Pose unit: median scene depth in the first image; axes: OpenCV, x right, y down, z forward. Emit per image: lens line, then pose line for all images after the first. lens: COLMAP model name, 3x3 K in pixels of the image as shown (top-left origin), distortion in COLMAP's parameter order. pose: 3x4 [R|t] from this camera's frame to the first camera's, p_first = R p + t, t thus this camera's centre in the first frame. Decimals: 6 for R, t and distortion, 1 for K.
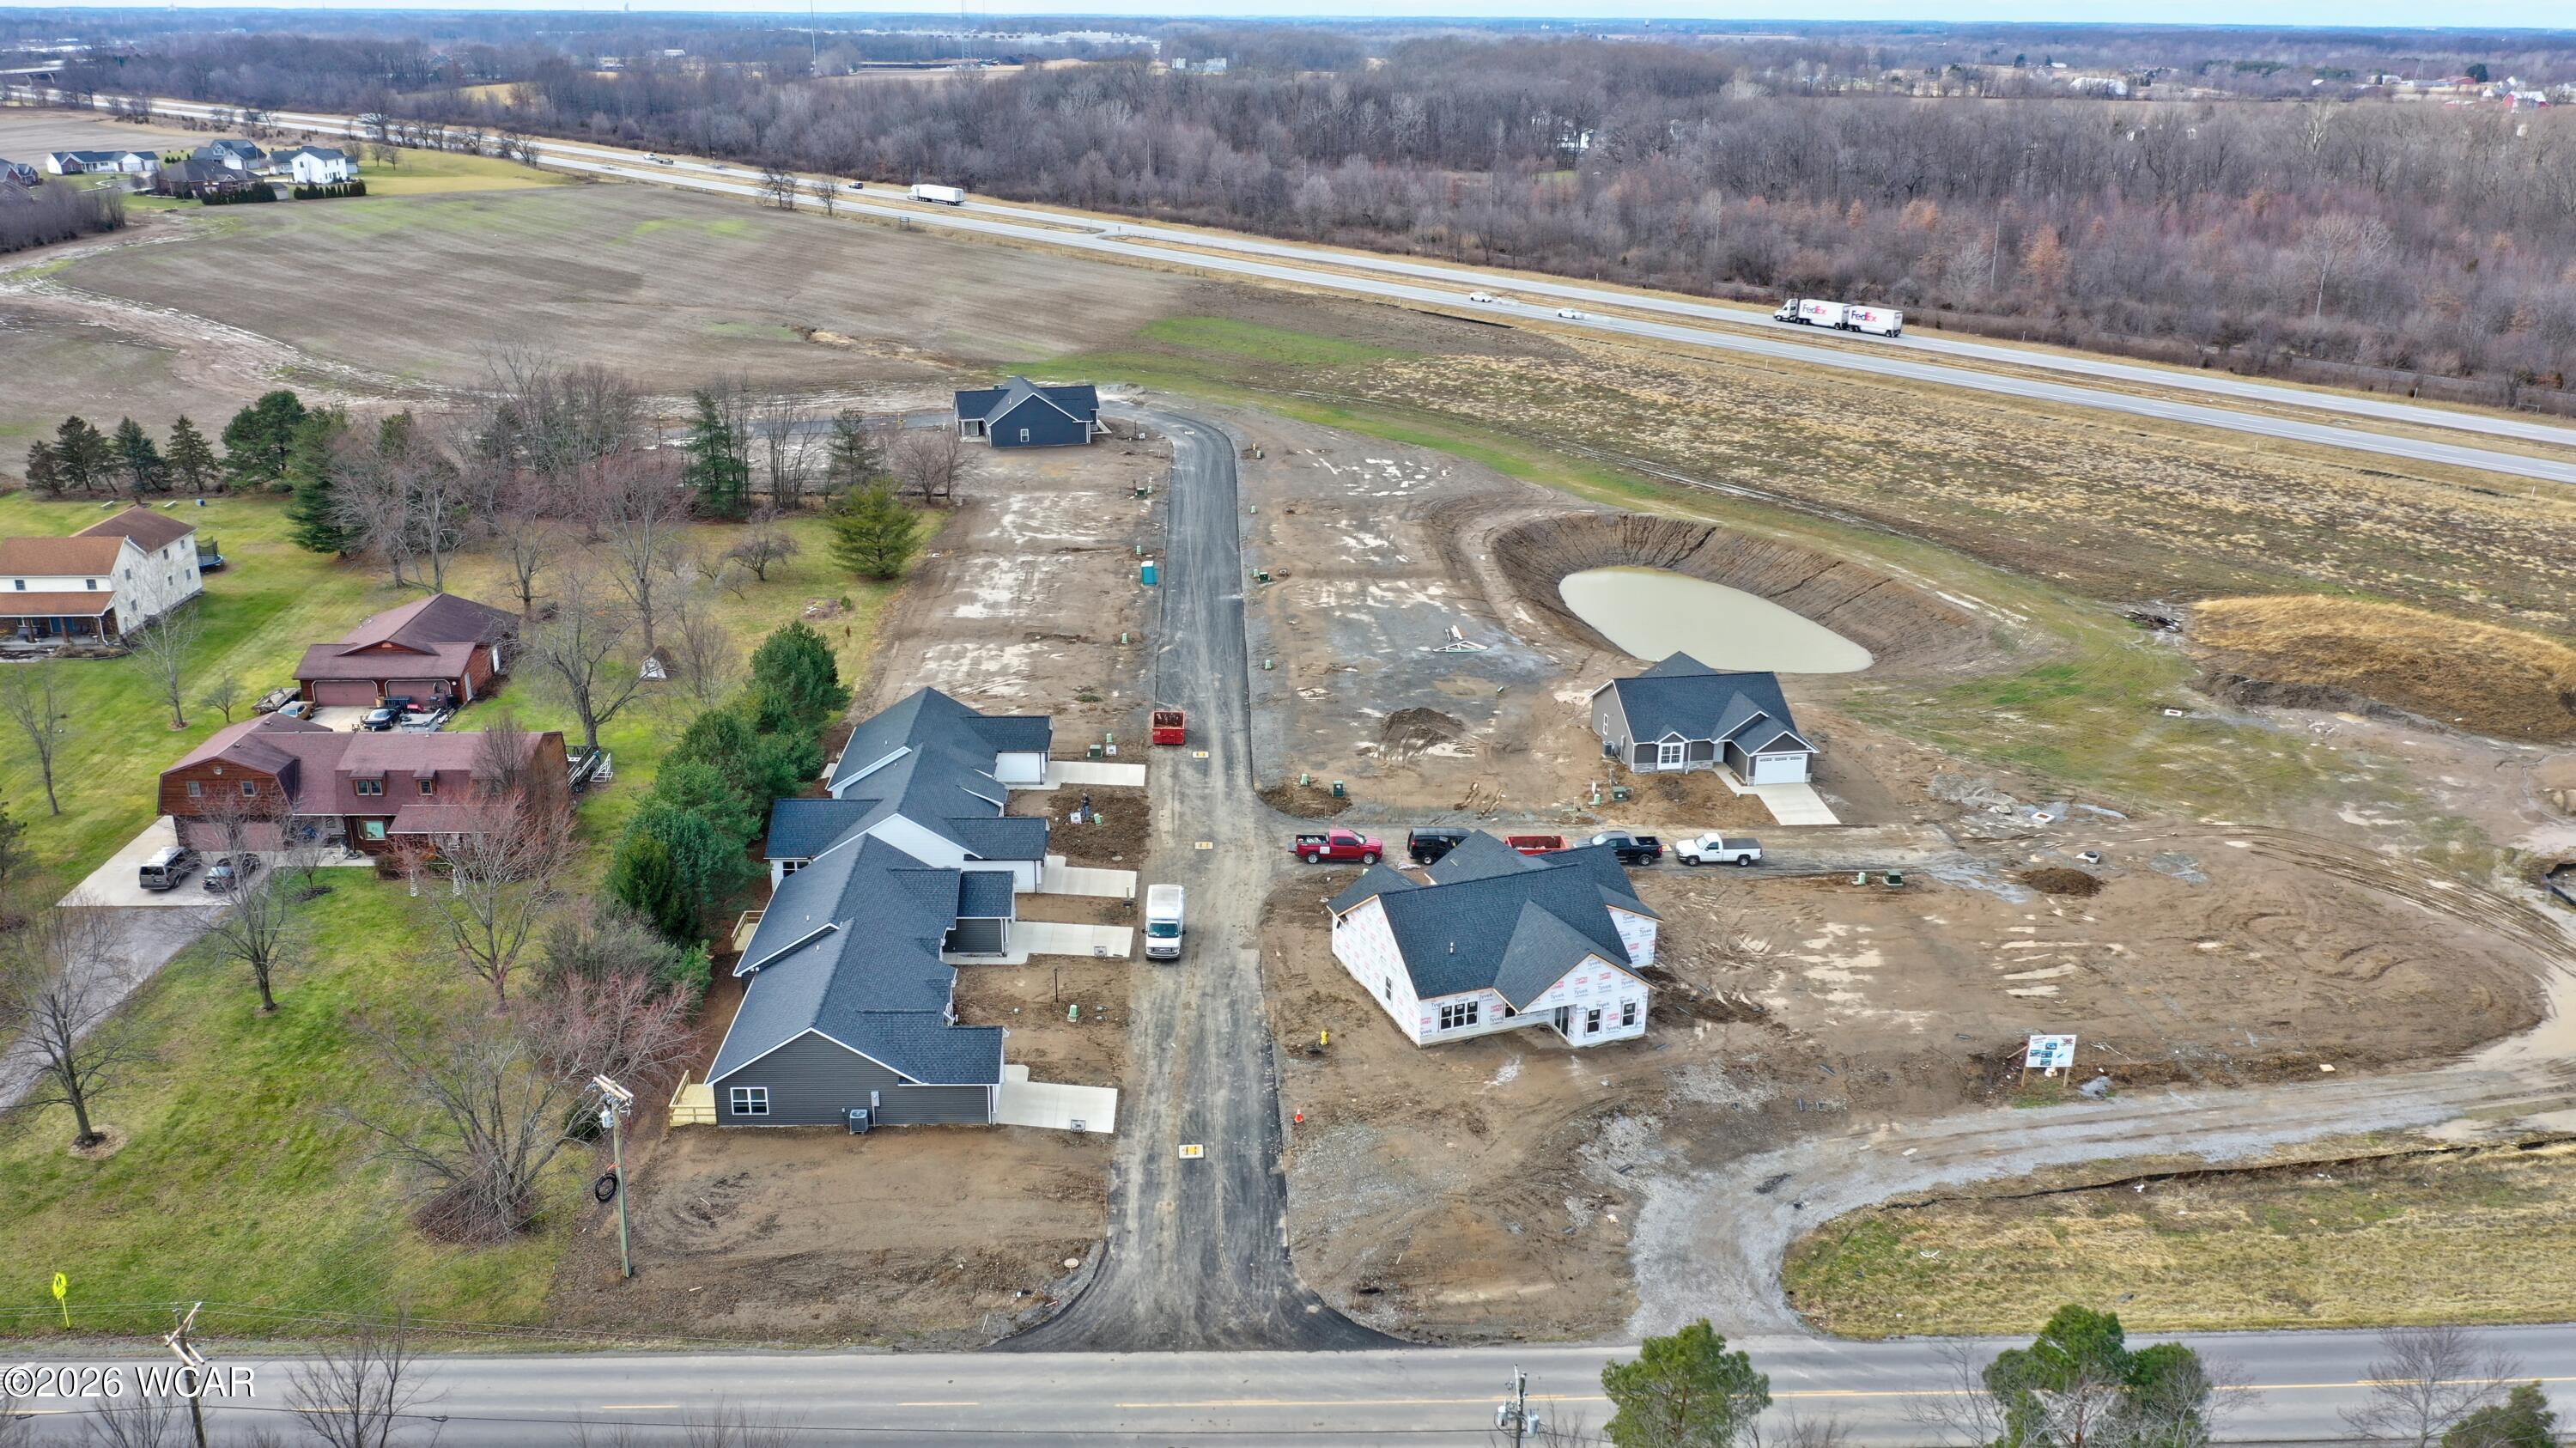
lens RADIAL K [[2016.9, 0, 1275.8], [0, 2016.9, 710.4], [0, 0, 1]] dist [-0.006049, 0.000573]
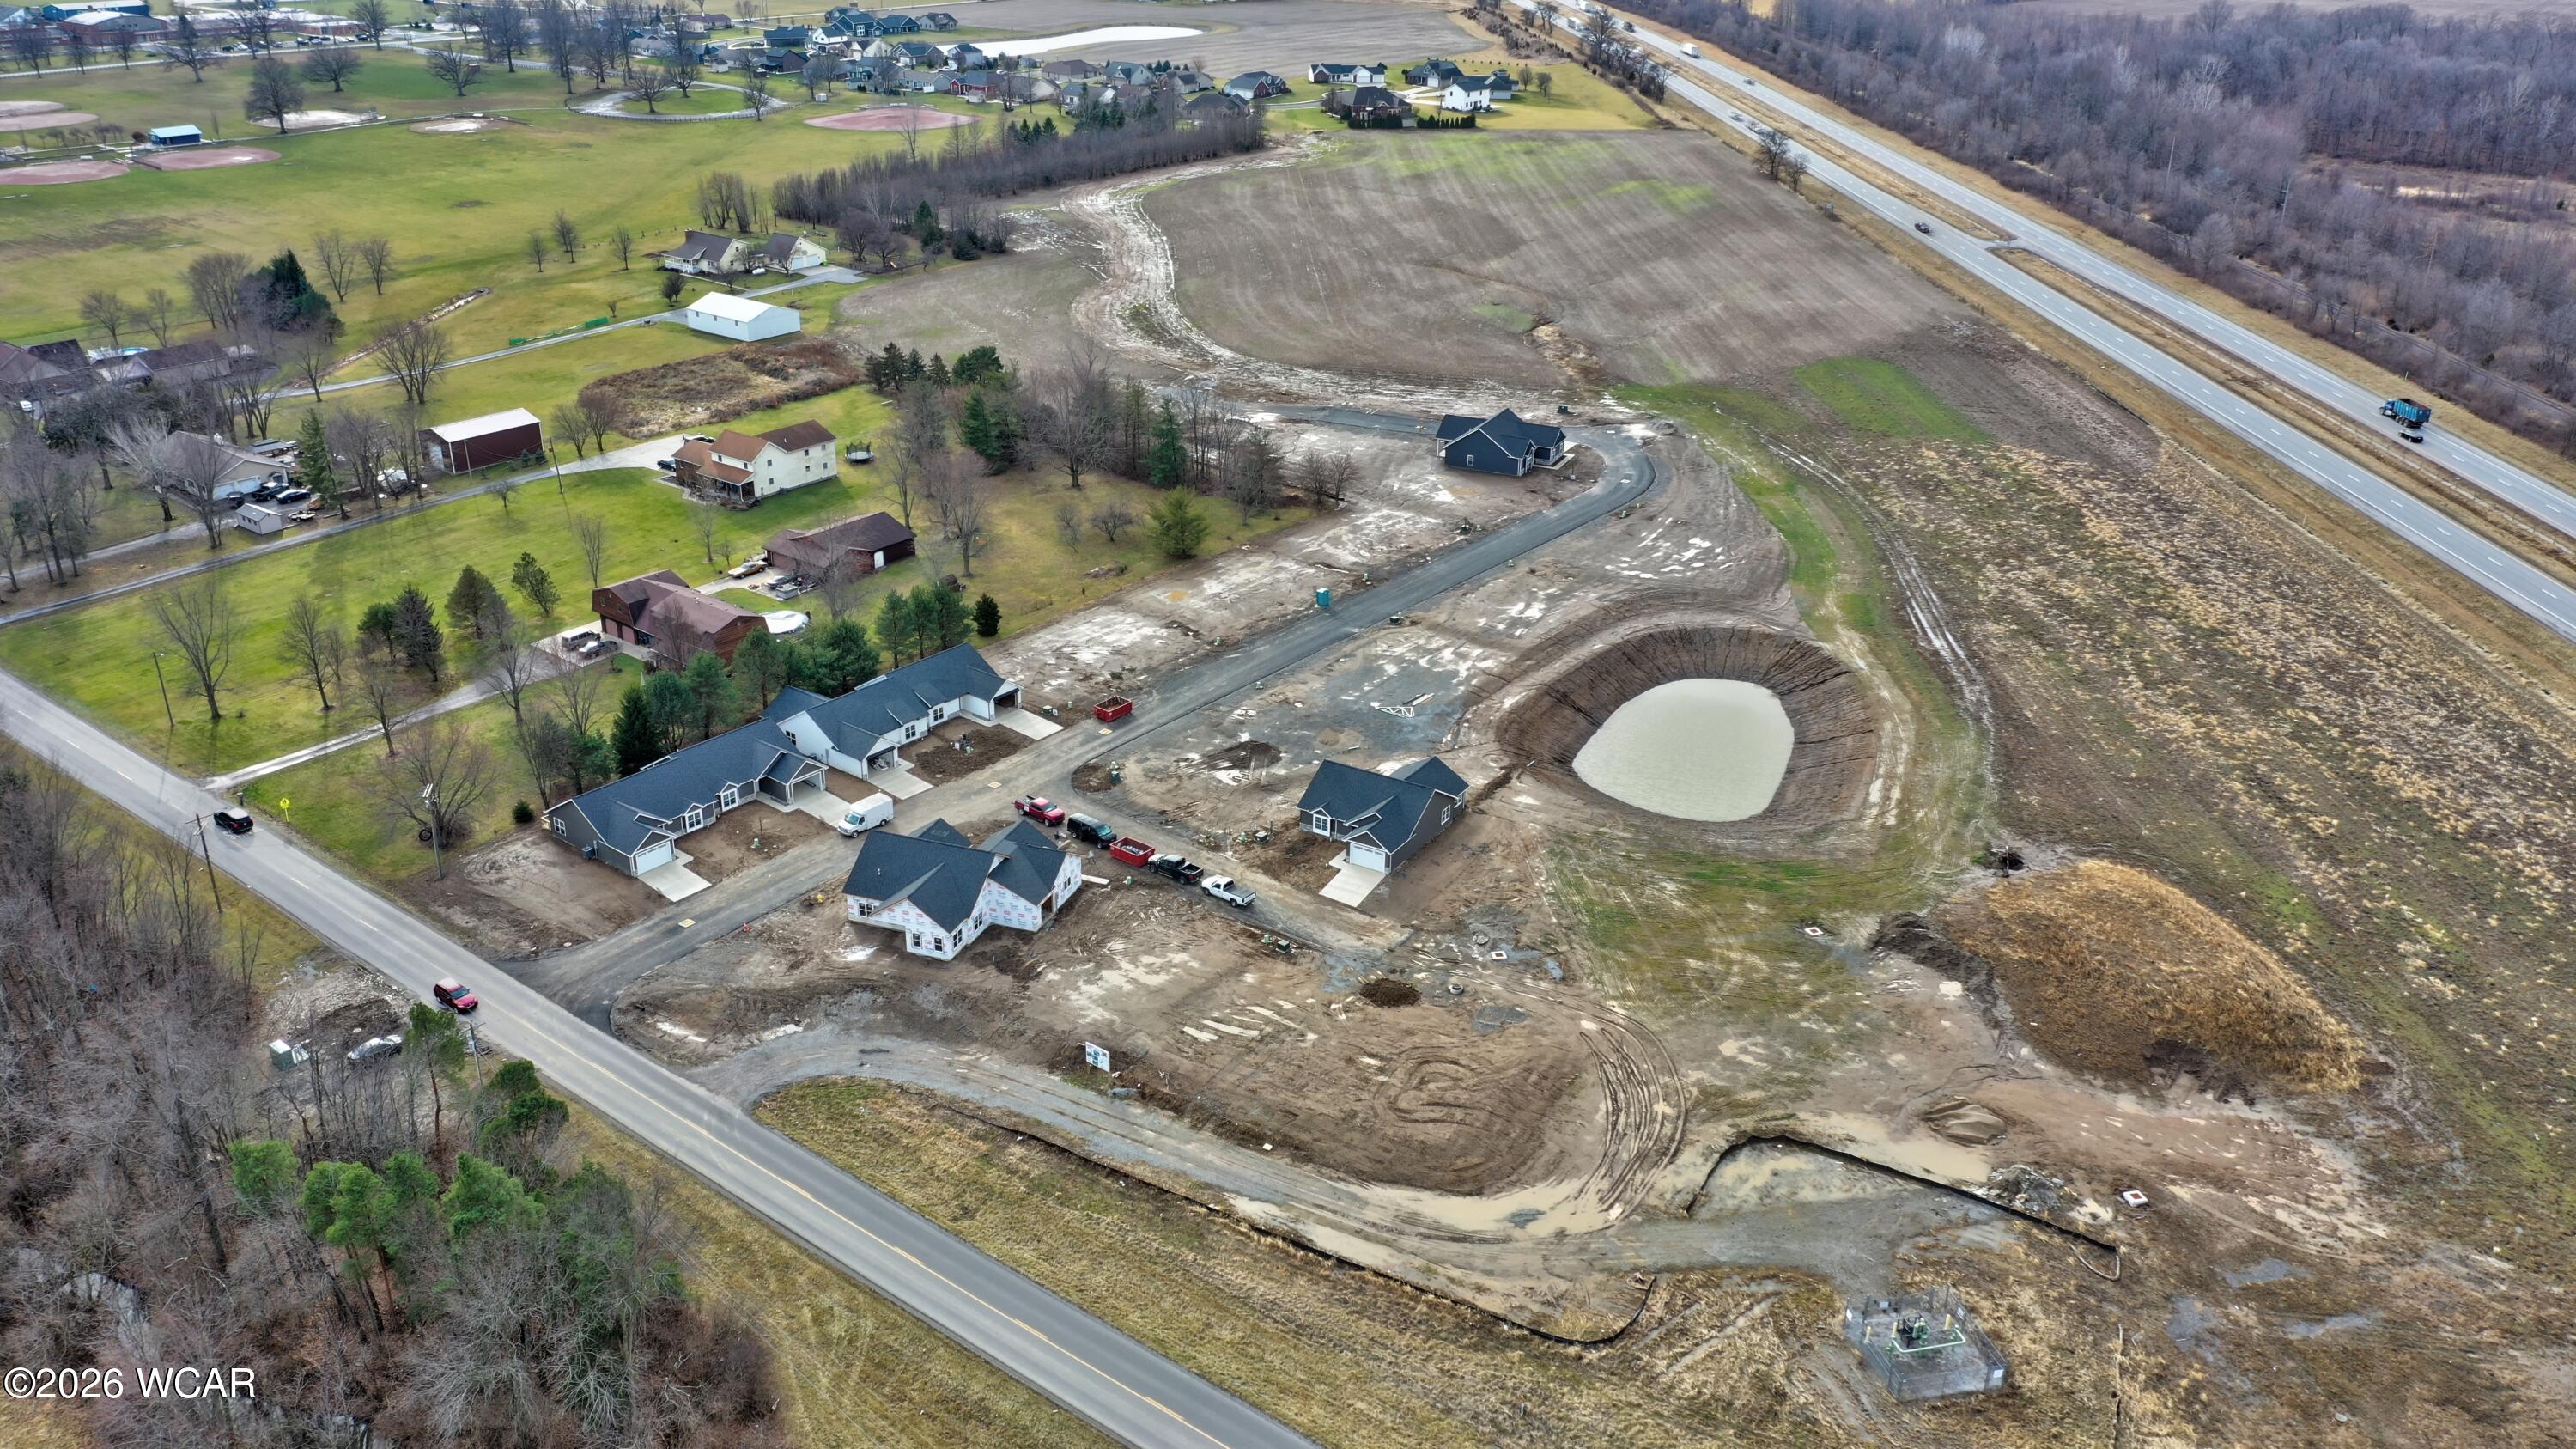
lens RADIAL K [[2017.0, 0, 1269.5], [0, 2017.0, 737.1], [0, 0, 1]] dist [-0.006049, 0.000573]
pose [[0.754924, 0.270519, -0.597419, 0.935178], [-0.218289, 0.962667, 0.160068, -0.236401], [0.618417, 0.009571, 0.785792, -0.083608]]
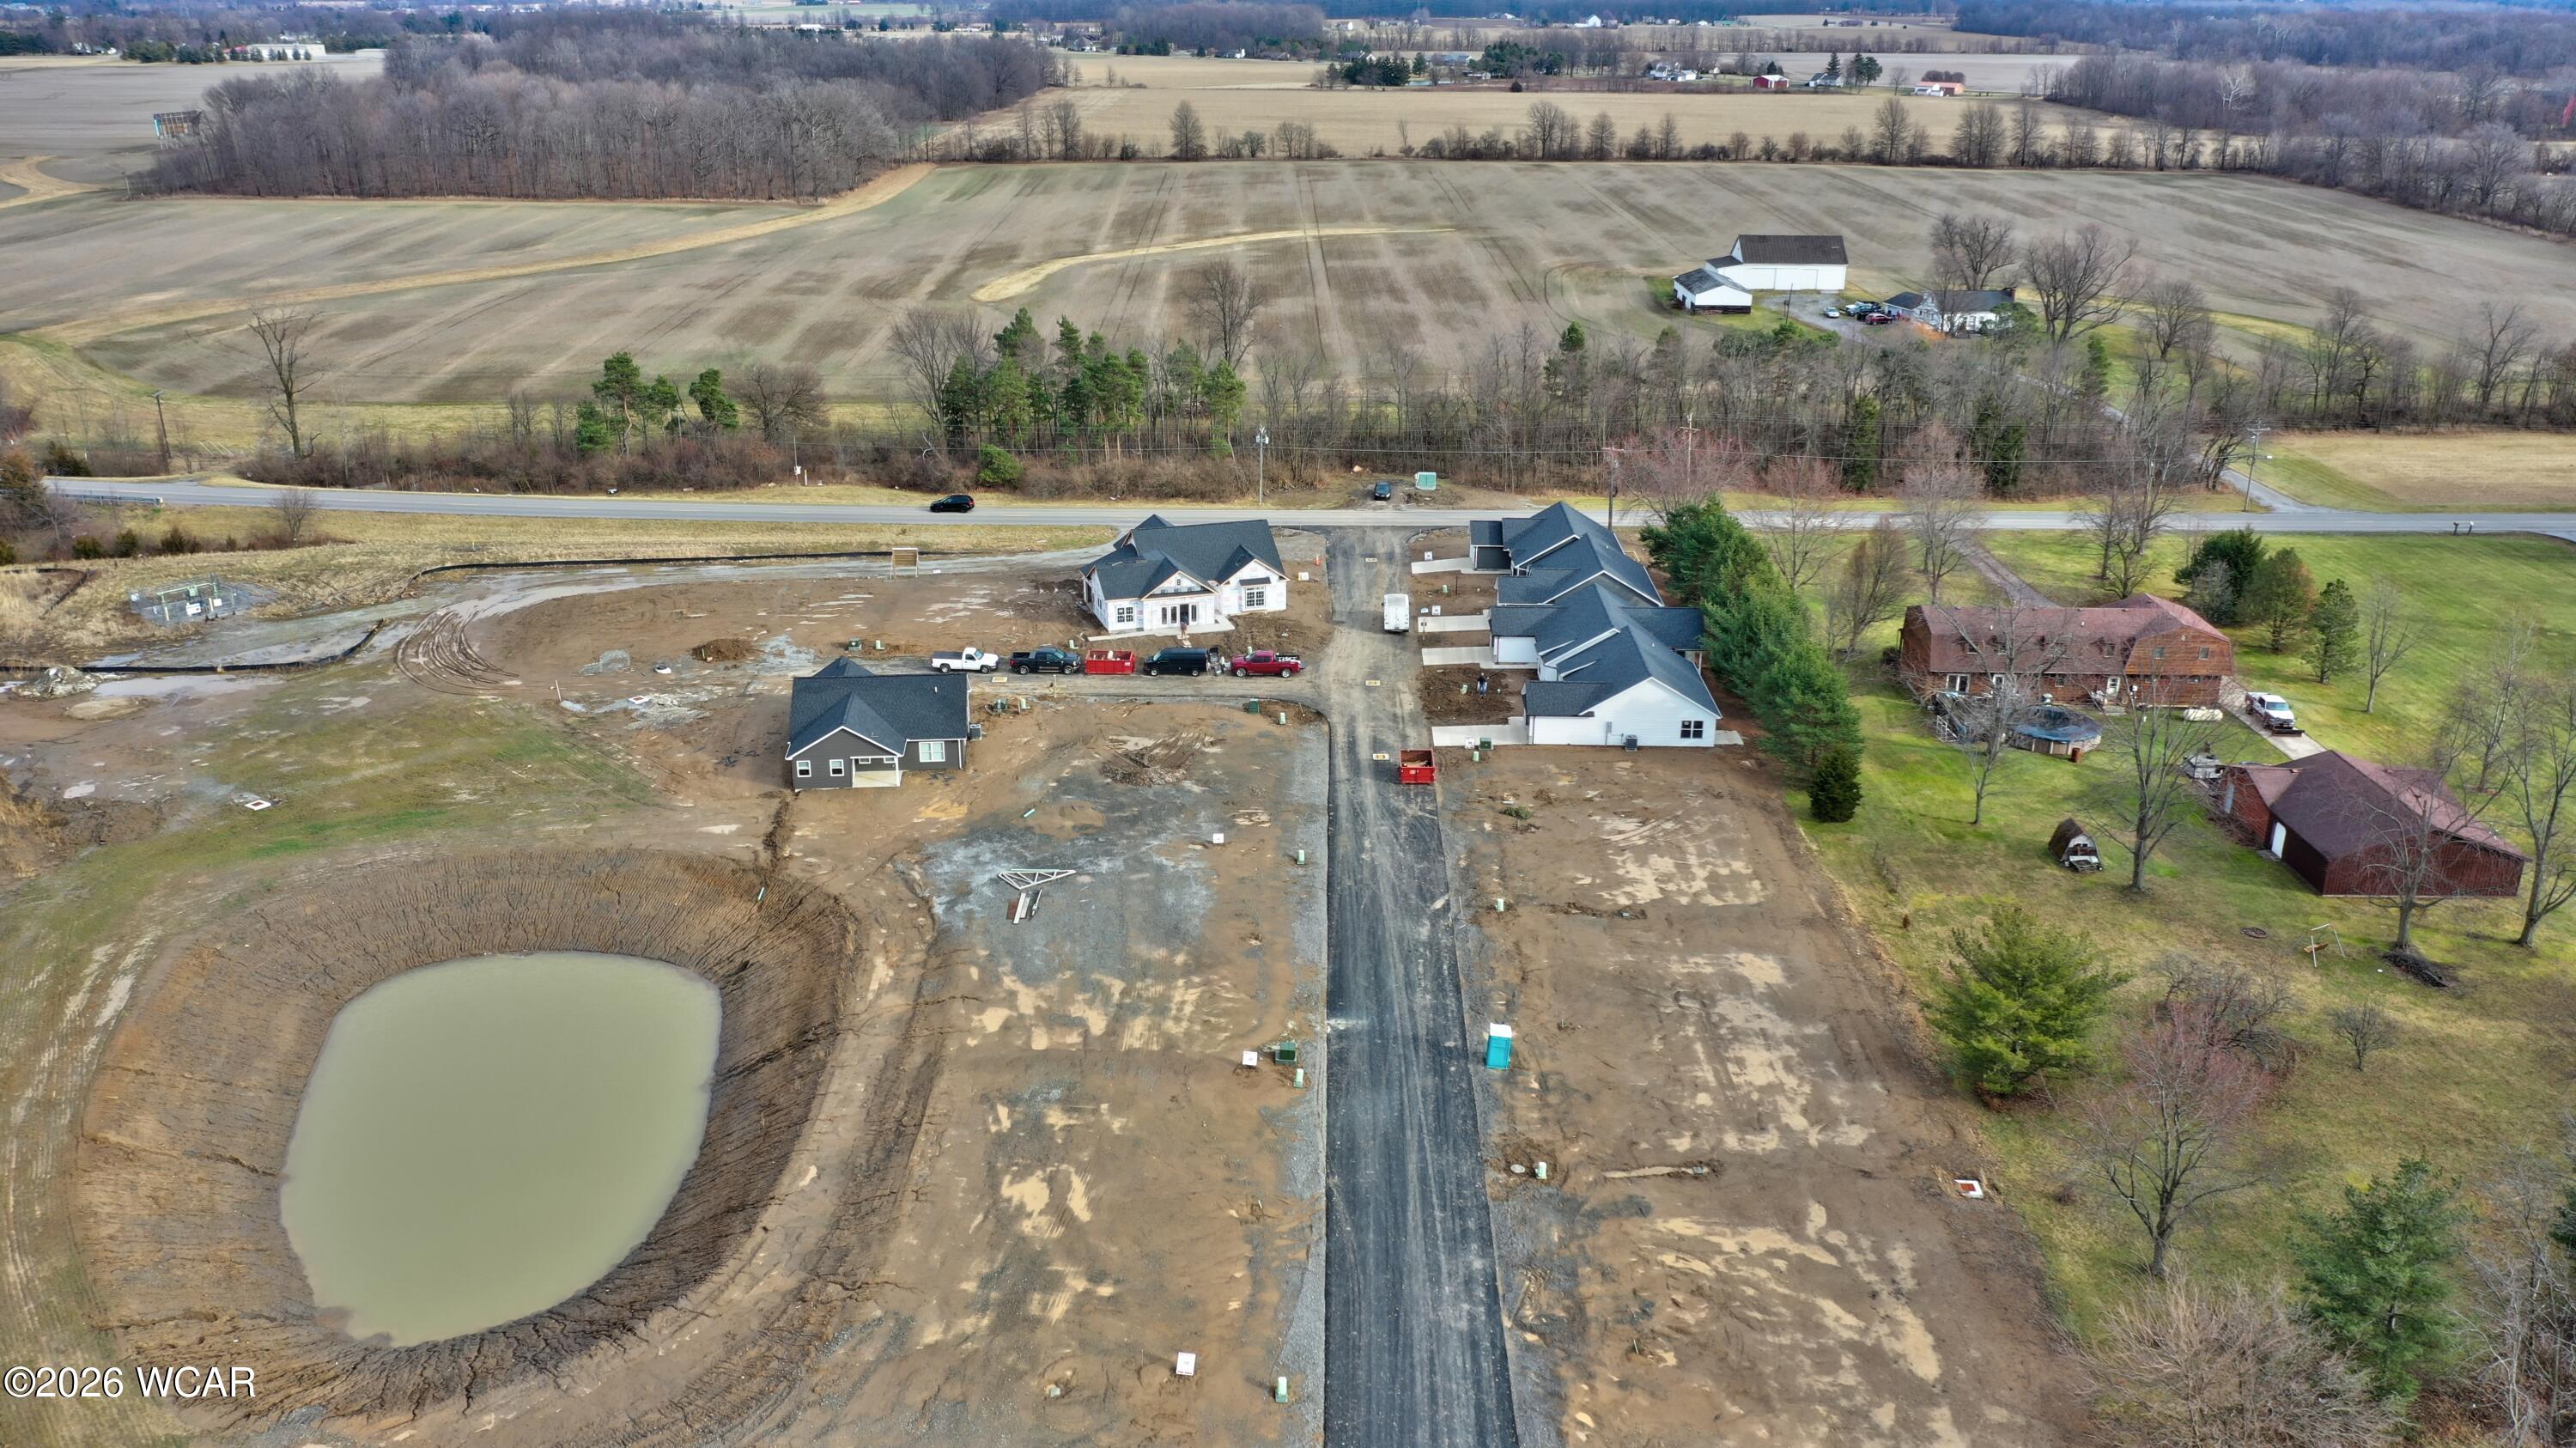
lens RADIAL K [[2016.9, 0, 1276.1], [0, 2016.9, 728.2], [0, 0, 1]] dist [-0.006049, 0.000573]
pose [[-0.998147, -0.033420, 0.050842, -0.035875], [0.006593, 0.771307, 0.636429, -0.619480], [-0.060484, 0.635585, -0.769658, 1.757191]]
